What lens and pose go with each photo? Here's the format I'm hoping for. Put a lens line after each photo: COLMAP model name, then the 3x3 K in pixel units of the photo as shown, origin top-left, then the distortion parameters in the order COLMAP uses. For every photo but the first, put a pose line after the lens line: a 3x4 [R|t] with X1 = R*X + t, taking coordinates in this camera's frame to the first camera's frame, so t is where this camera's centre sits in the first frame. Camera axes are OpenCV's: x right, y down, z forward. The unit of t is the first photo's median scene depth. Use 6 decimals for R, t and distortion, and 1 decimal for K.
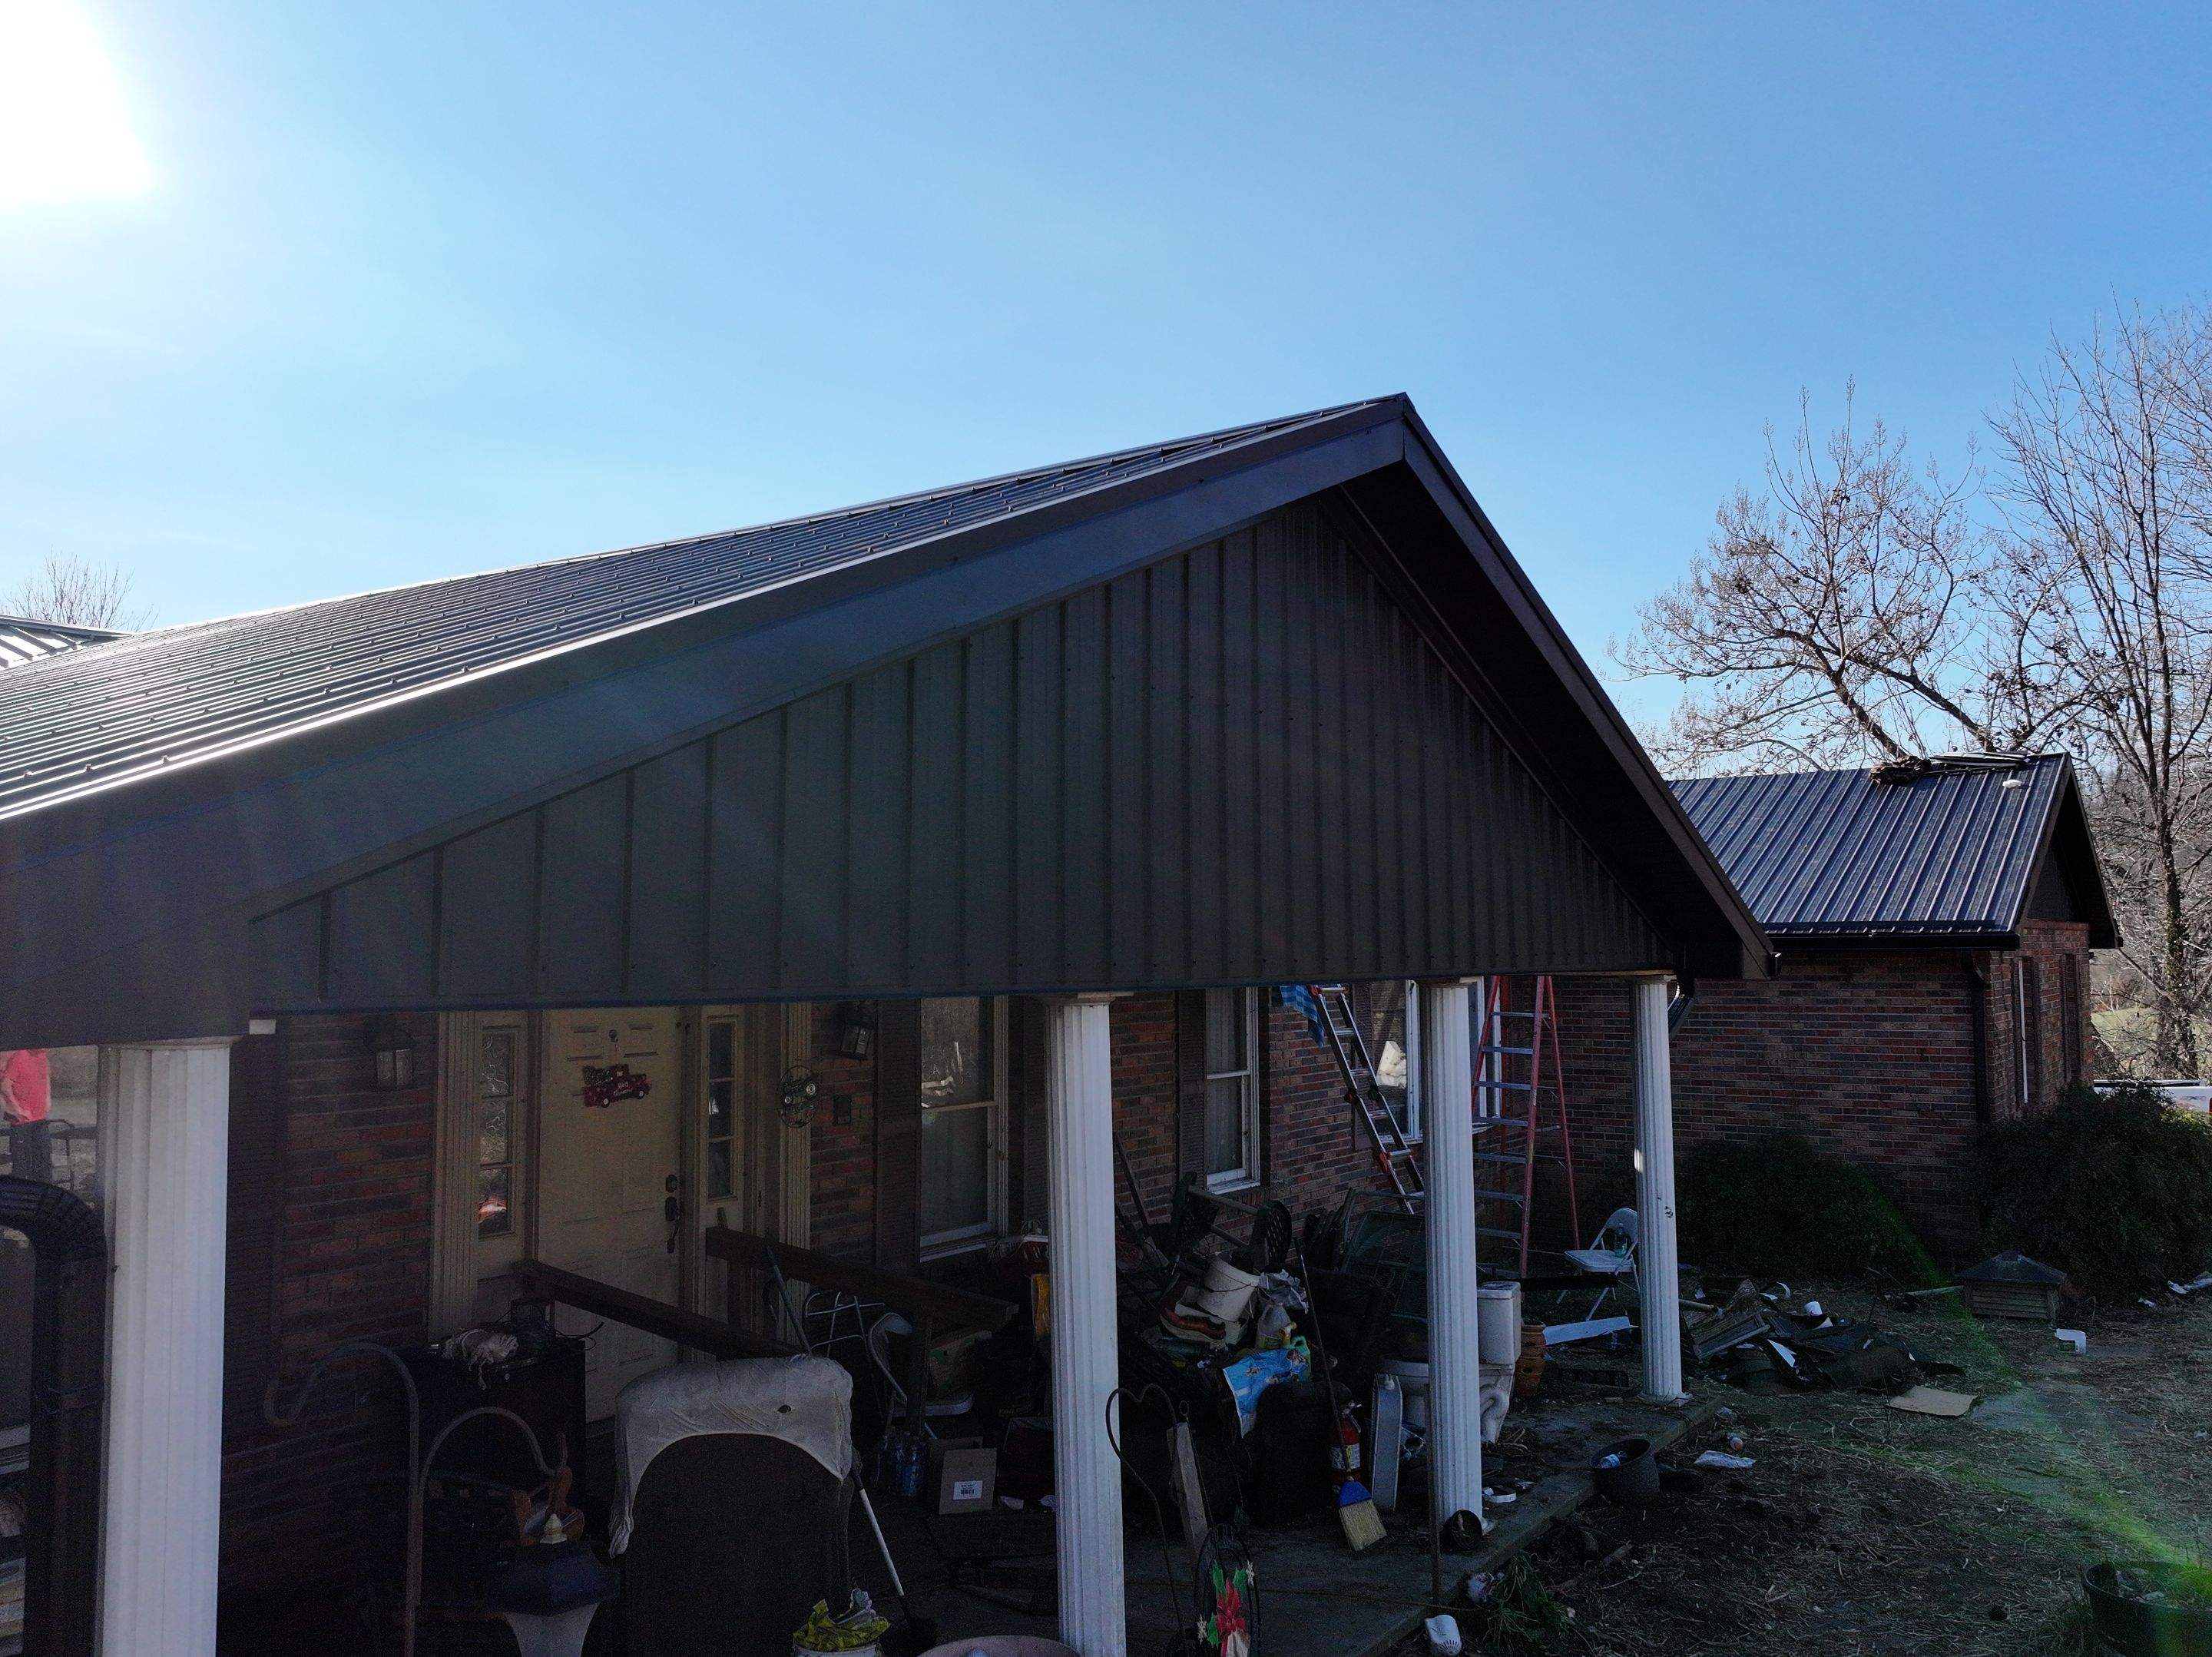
lens RADIAL K [[1710.7, 0, 1101.4], [0, 1710.7, 847.5], [0, 0, 1]] dist [-0.013815, 0.001883]
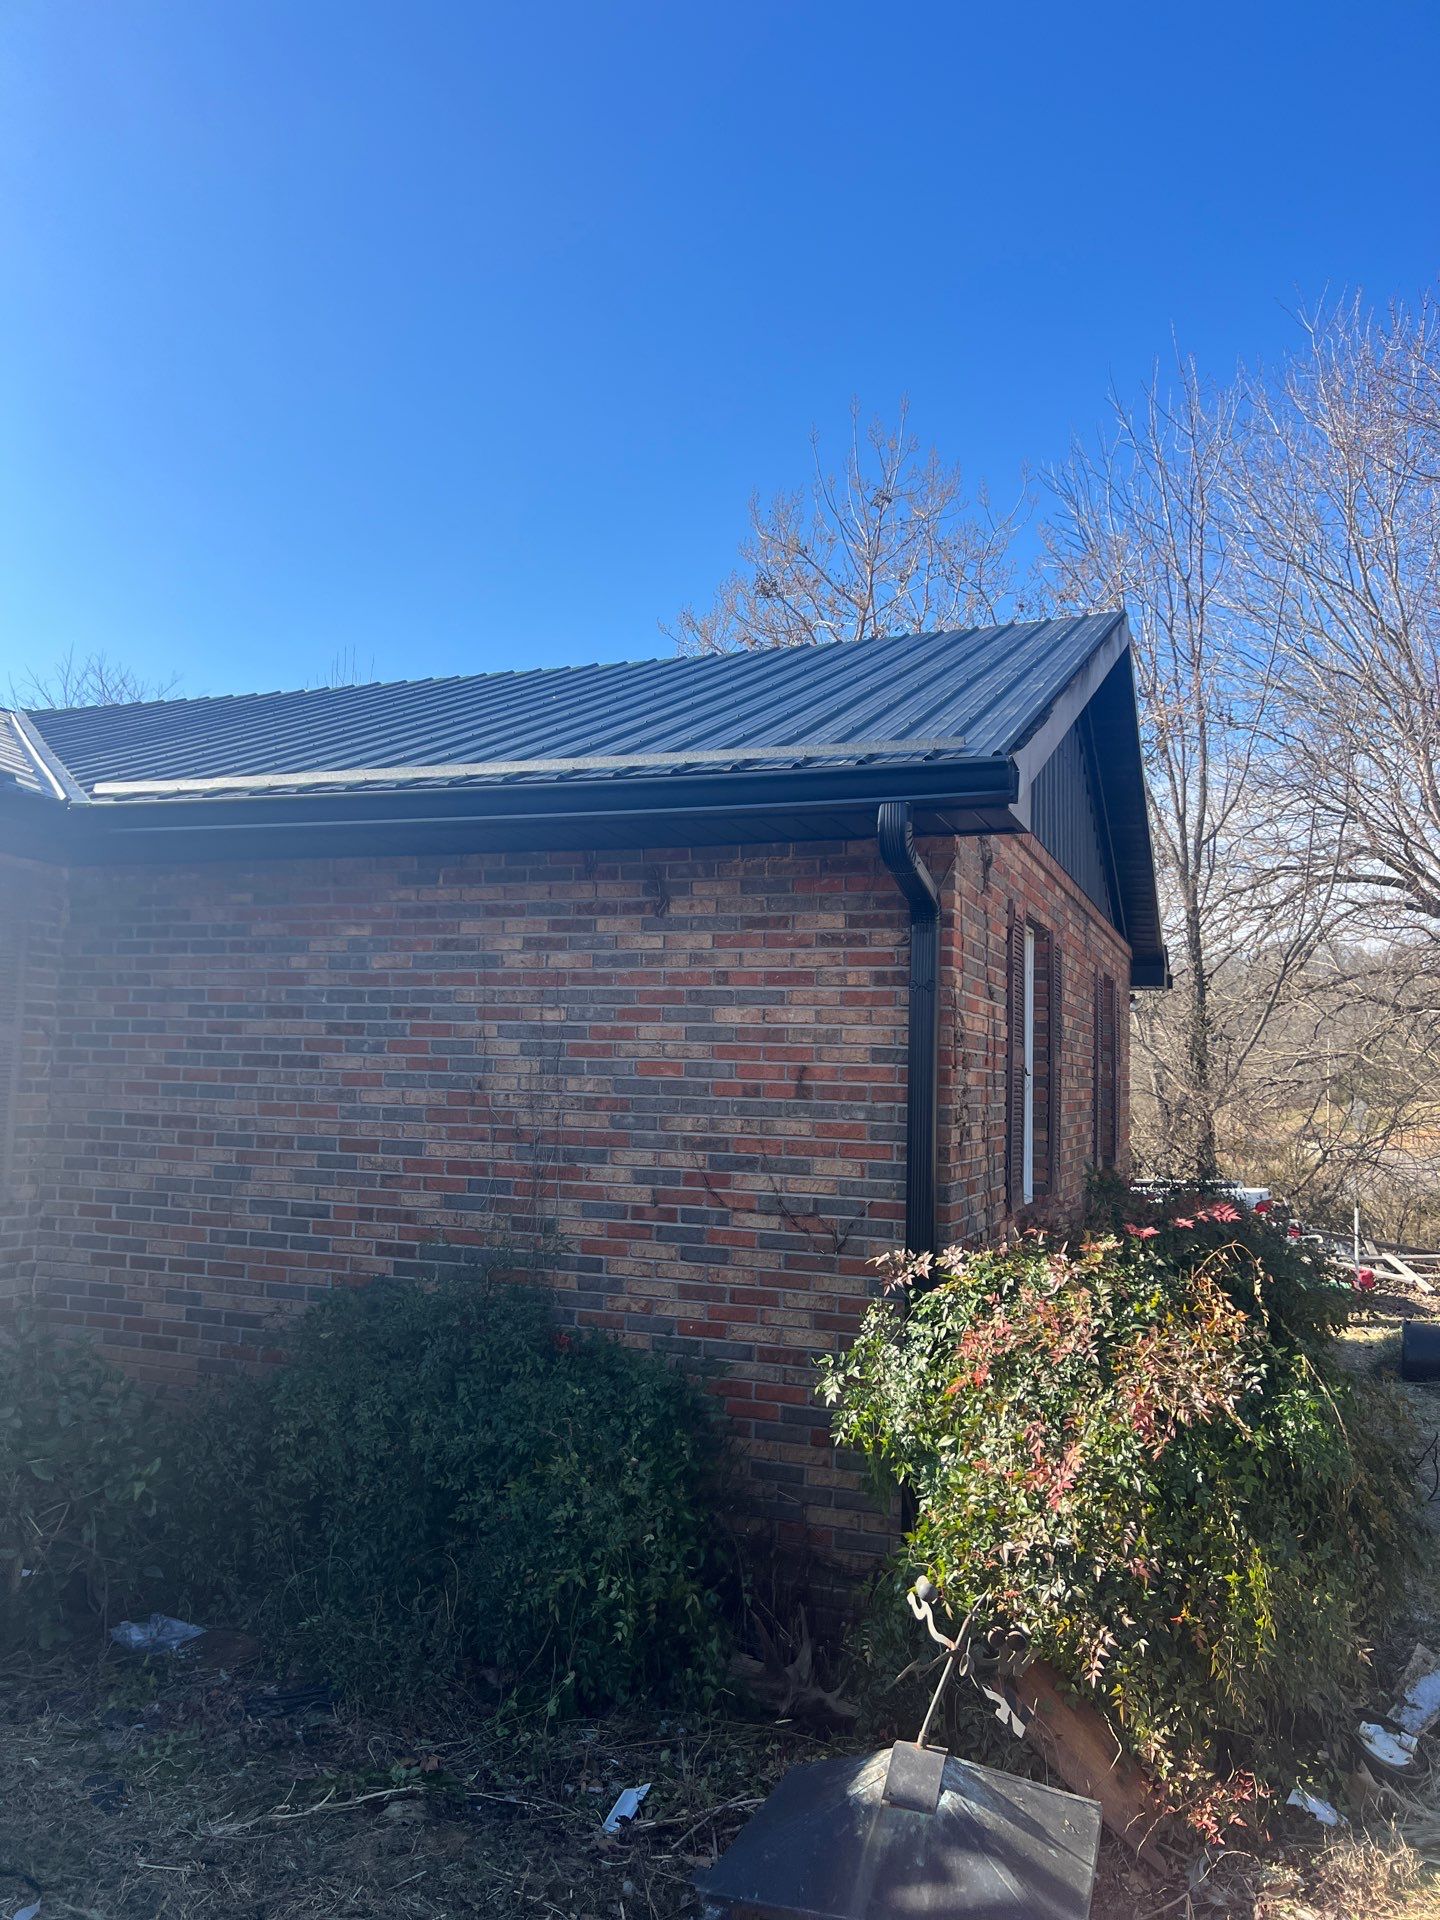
lens RADIAL K [[1374.8, 0, 720.4], [0, 1374.8, 944.6], [0, 0, 1]] dist [0.056239, -0.001706]
pose [[0.966723, 0.058954, 0.248940, 0.364052], [-0.050916, 0.997956, -0.038609, 0.098609], [-0.250707, 0.024650, 0.967749, 0.652824]]
